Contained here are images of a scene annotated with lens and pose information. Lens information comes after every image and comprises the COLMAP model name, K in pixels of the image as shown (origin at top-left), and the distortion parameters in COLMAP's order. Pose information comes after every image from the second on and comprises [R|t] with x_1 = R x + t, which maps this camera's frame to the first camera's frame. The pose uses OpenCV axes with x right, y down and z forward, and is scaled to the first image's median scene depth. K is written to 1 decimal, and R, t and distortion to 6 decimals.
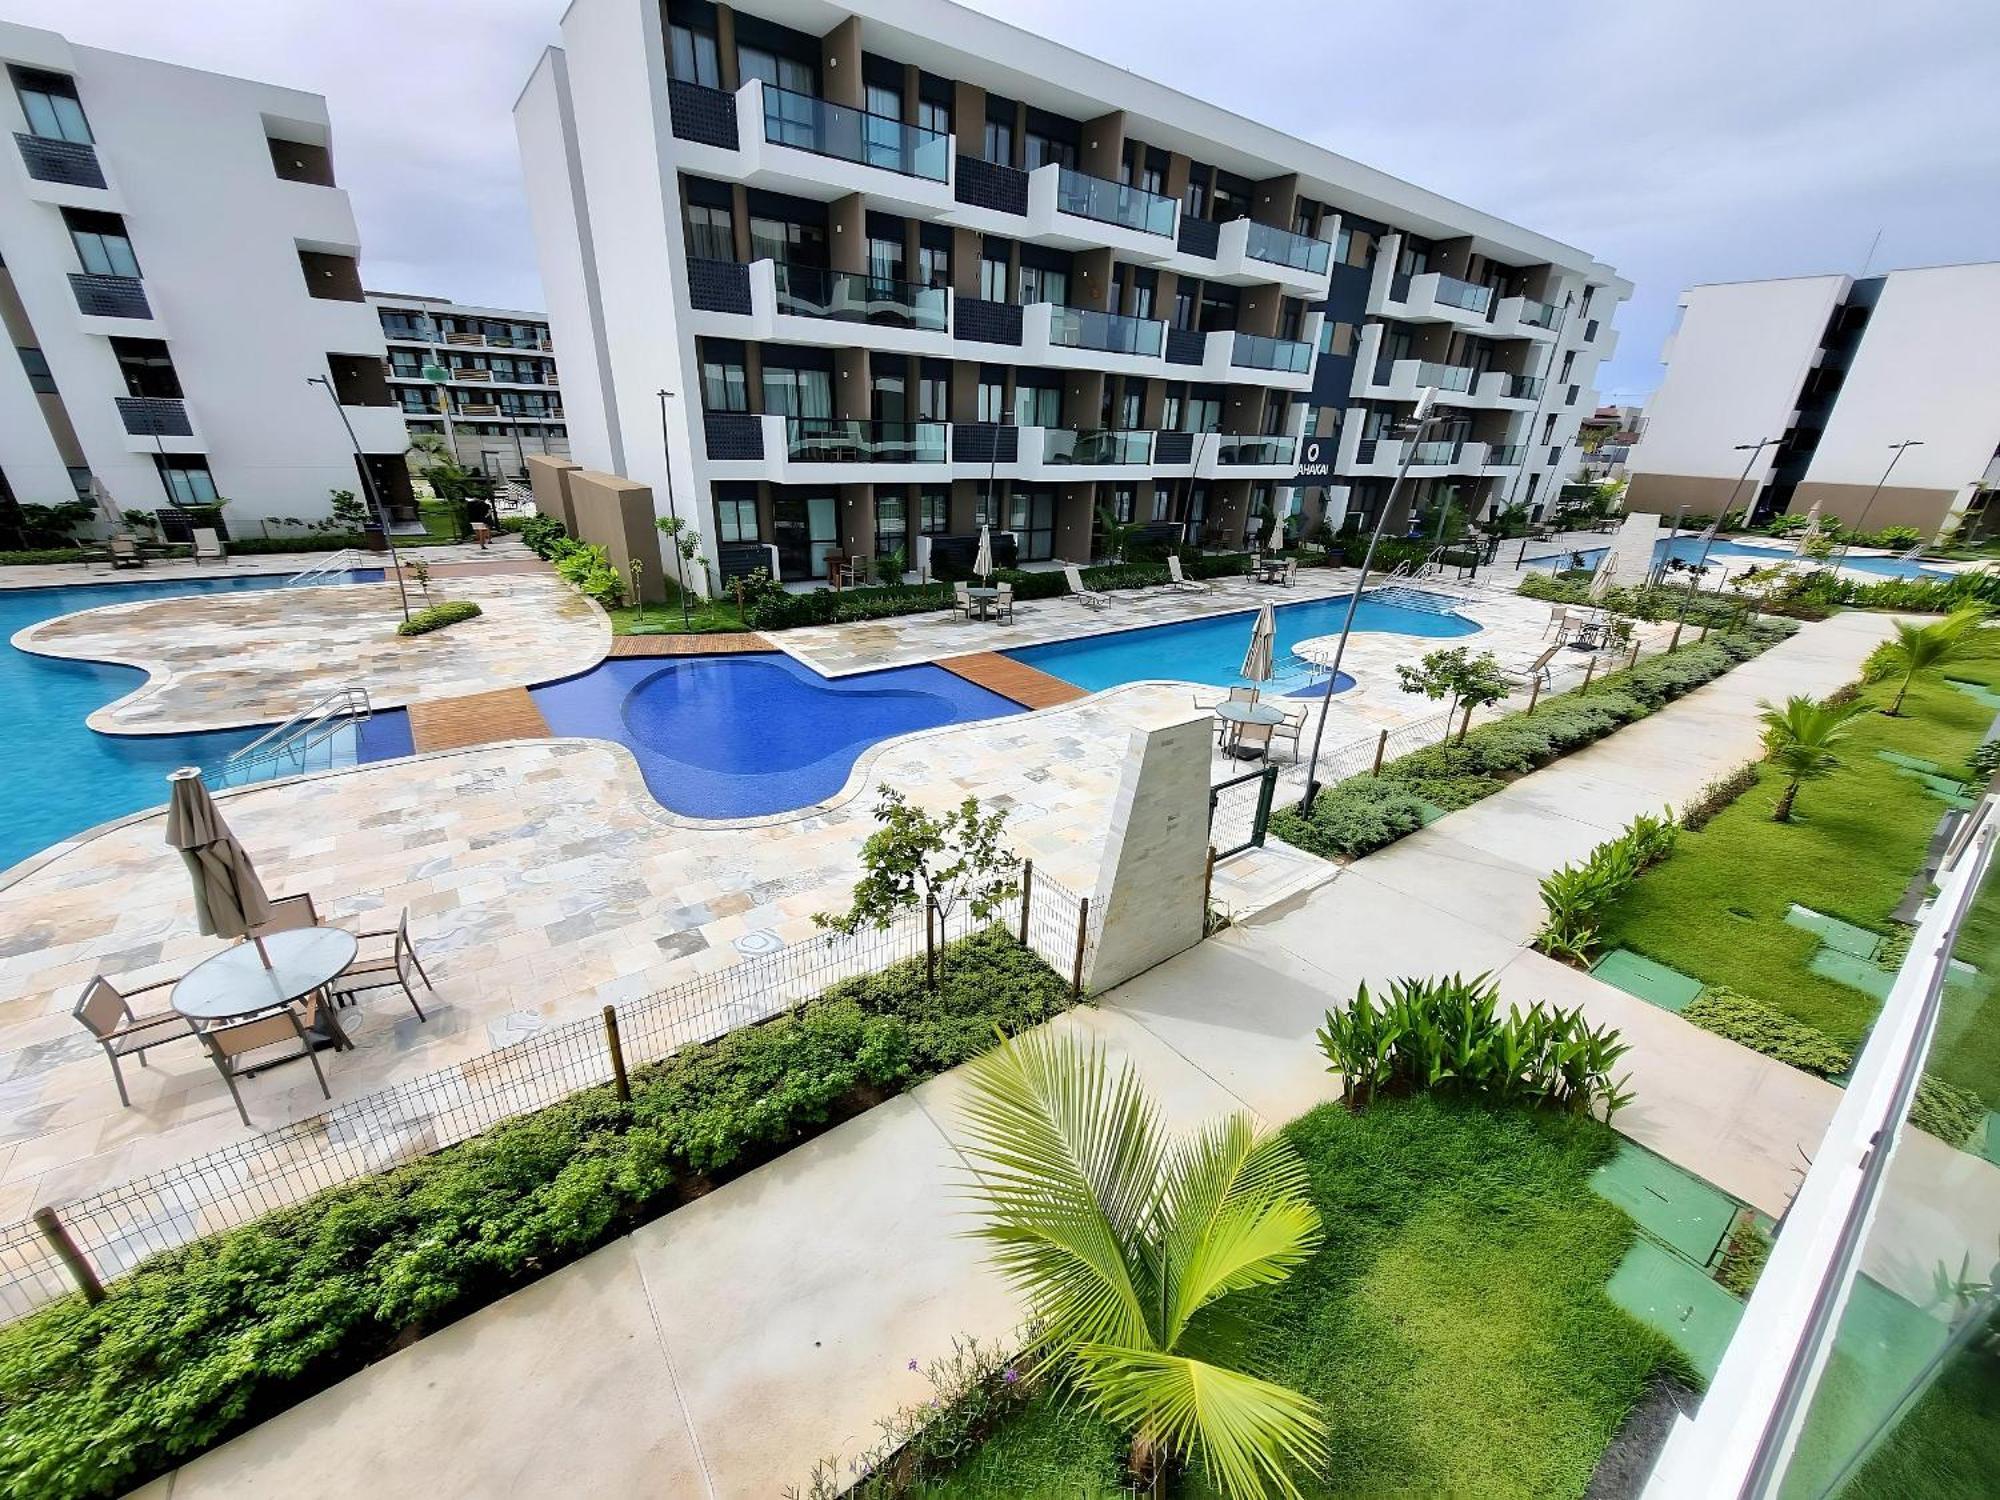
lens RADIAL K [[782.2, 0, 996.6], [0, 782.2, 764.4], [0, 0, 1]] dist [0.006978, -0.000512]
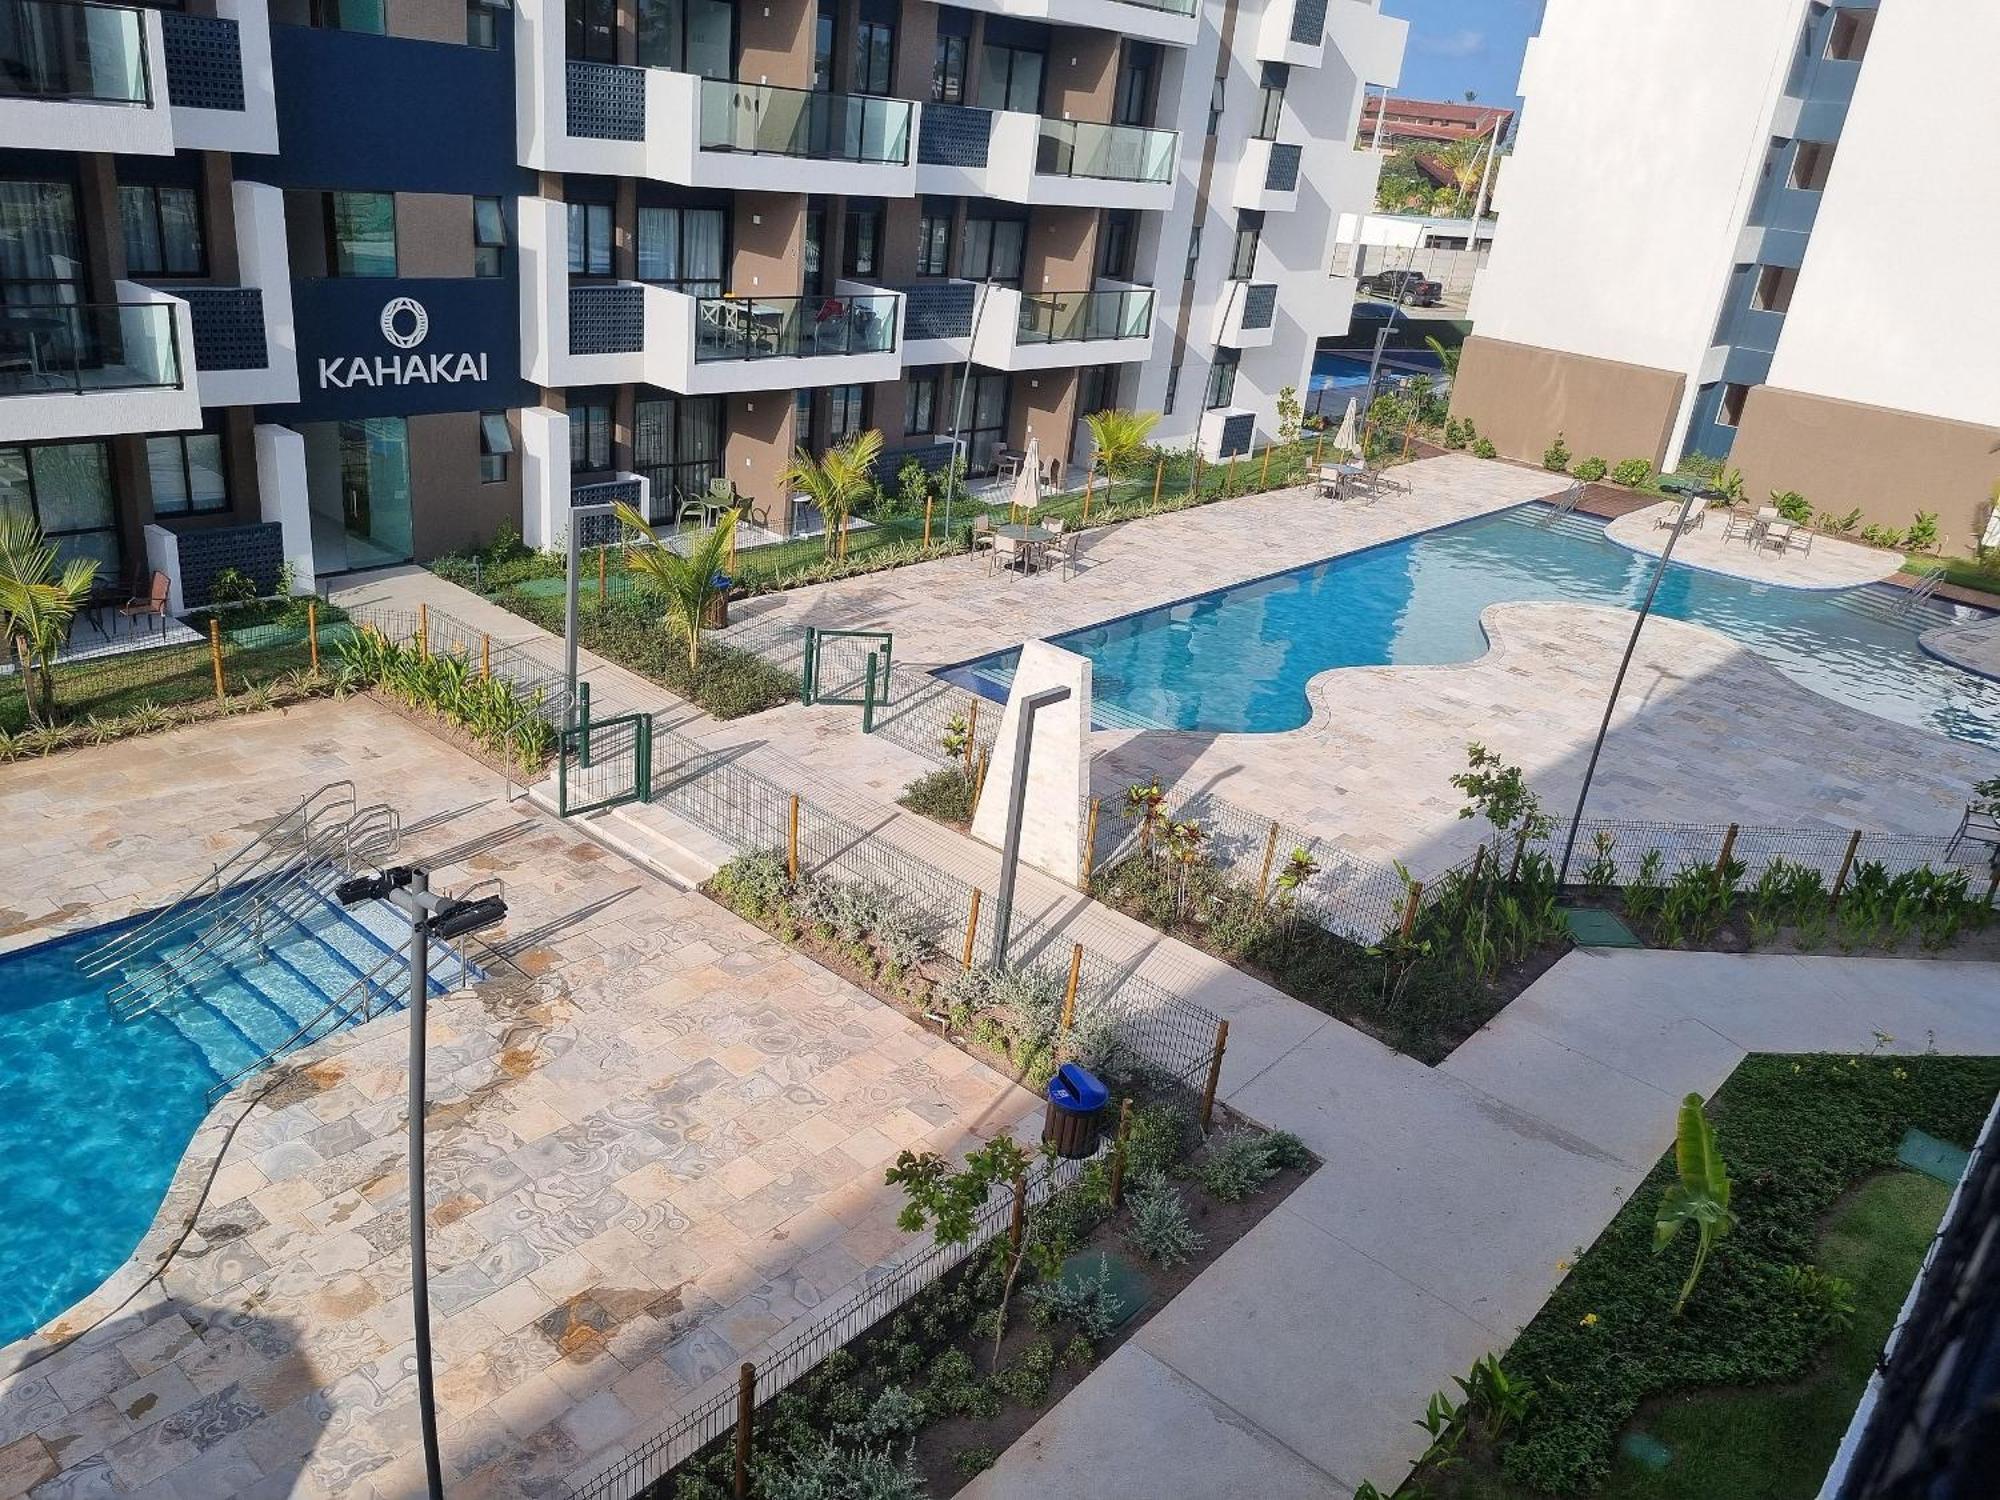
lens RADIAL K [[1539.2, 0, 1041.4], [0, 1539.2, 765.8], [0, 0, 1]] dist [0.041656, -0.028290]
pose [[0.969803, -0.034059, 0.241502, 0.529579], [0.032166, 0.999413, 0.011777, -0.218238], [-0.241761, -0.003653, 0.970329, 0.304784]]
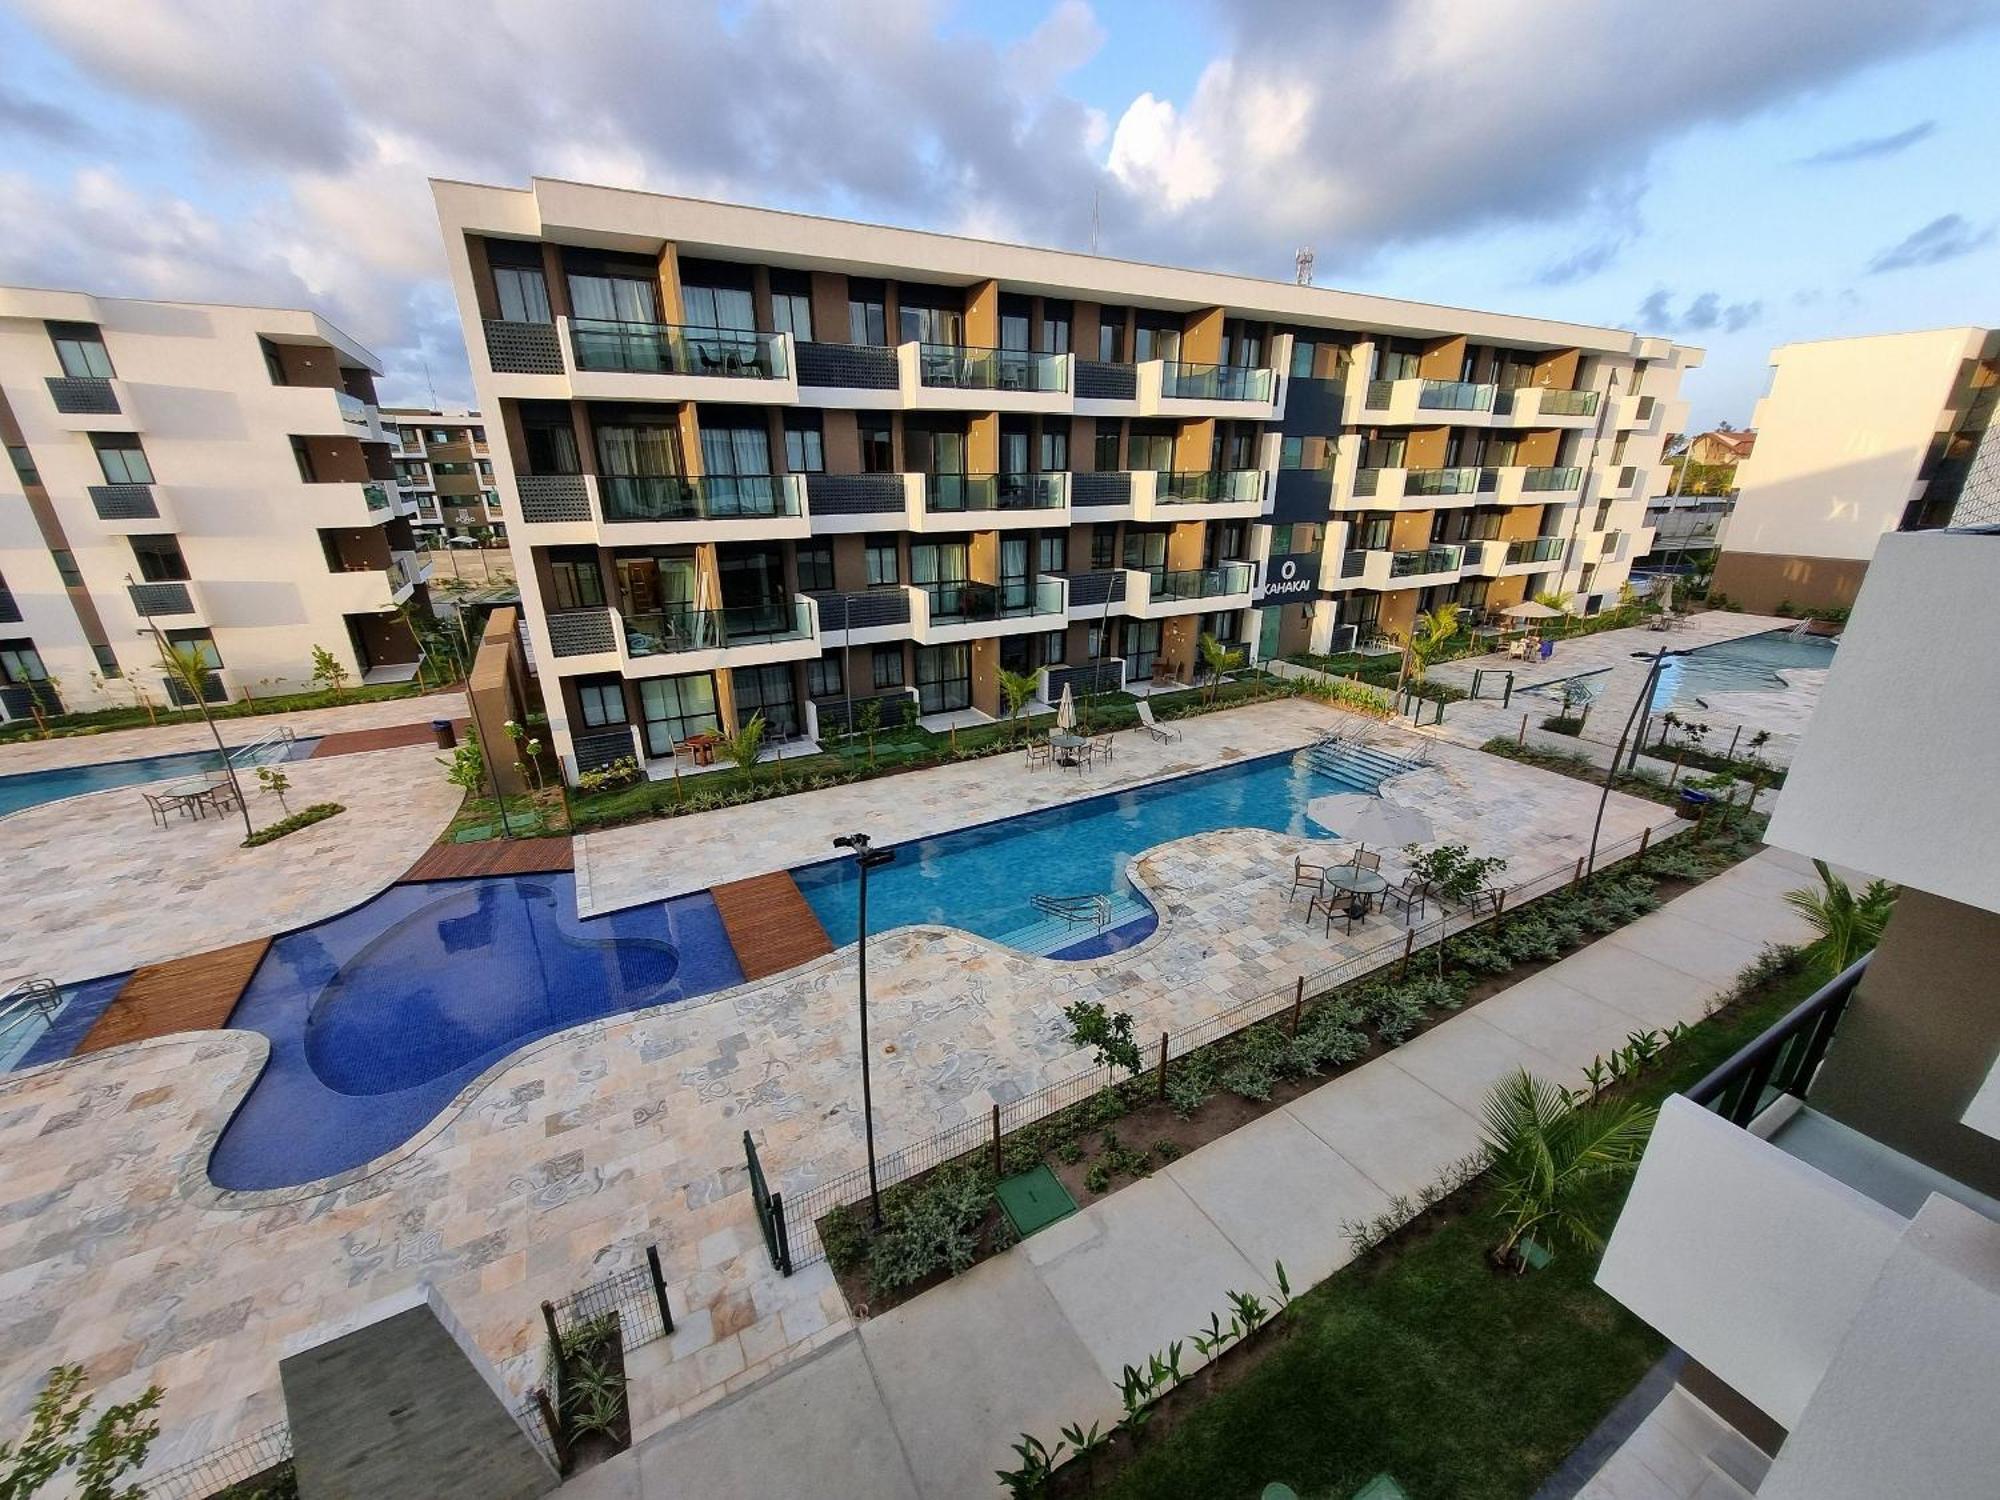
lens RADIAL K [[782.2, 0, 998.5], [0, 782.2, 754.0], [0, 0, 1]] dist [0.006978, -0.000512]
pose [[0.989798, 0.001646, -0.142471, 0.209597], [-0.010600, 0.998013, -0.062115, -0.126975], [0.142085, 0.062991, 0.987848, 0.058705]]
